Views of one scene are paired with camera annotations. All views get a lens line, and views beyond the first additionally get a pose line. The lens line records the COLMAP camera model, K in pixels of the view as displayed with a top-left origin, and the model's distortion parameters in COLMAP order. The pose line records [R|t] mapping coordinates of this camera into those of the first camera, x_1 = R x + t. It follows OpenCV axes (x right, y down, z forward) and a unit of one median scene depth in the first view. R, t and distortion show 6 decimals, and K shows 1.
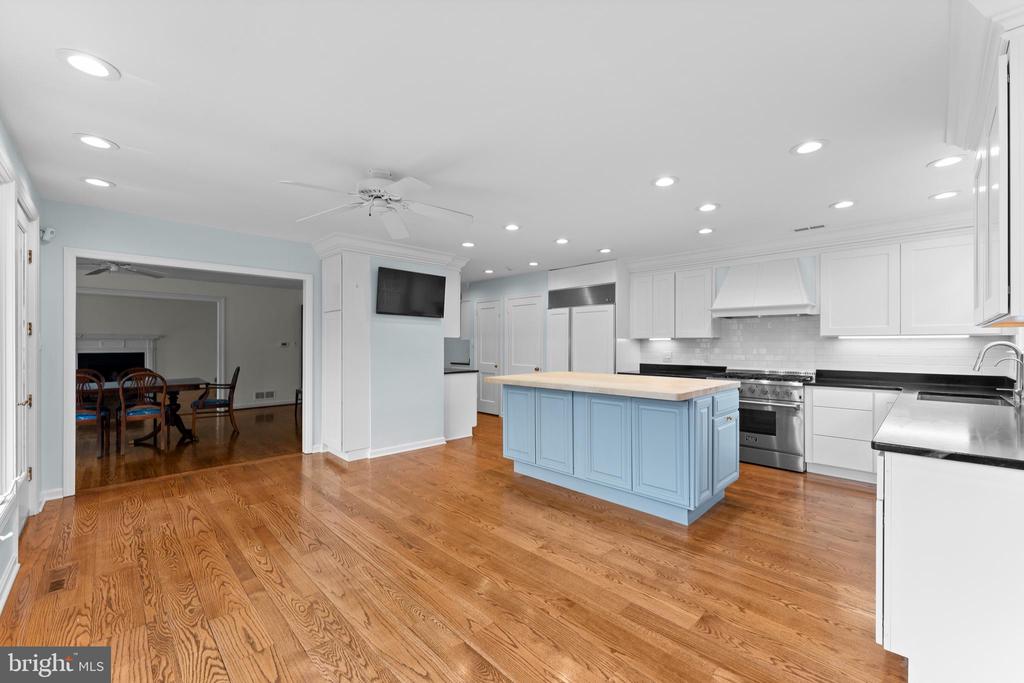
lens RADIAL K [[411.8, 0, 516.2], [0, 411.8, 344.4], [0, 0, 1]] dist [-0.000689, -0.000115]
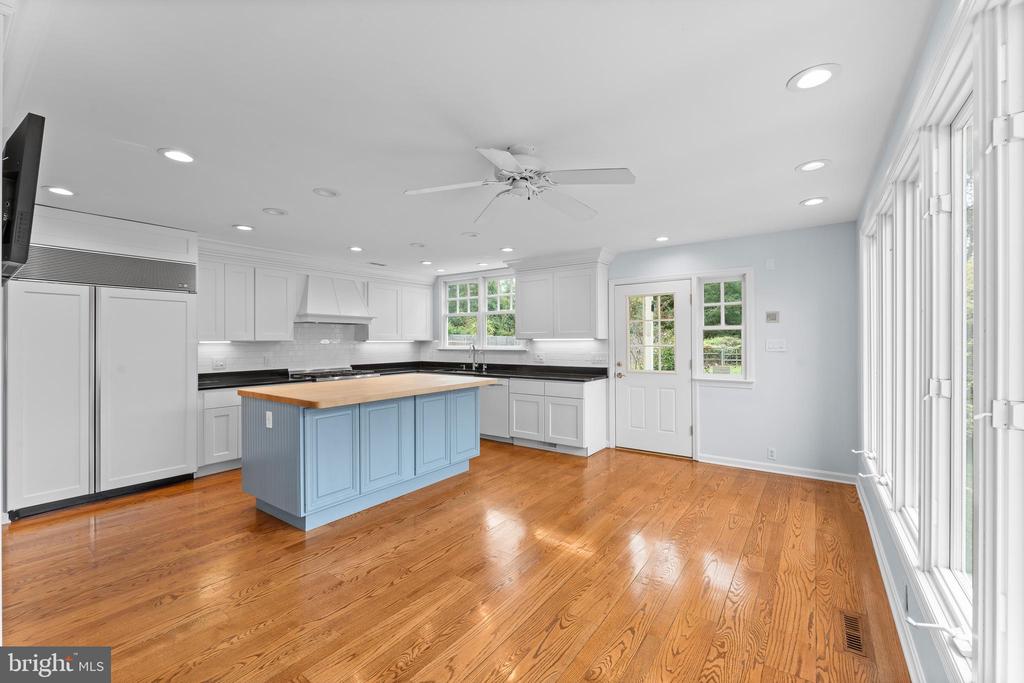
lens RADIAL K [[411.8, 0, 518.0], [0, 411.8, 338.7], [0, 0, 1]] dist [-0.000689, -0.000115]
pose [[-0.161745, 0.001979, 0.986831, -0.941705], [0.004548, 0.999989, -0.001260, -0.027391], [-0.986822, 0.004284, -0.161752, 0.923579]]
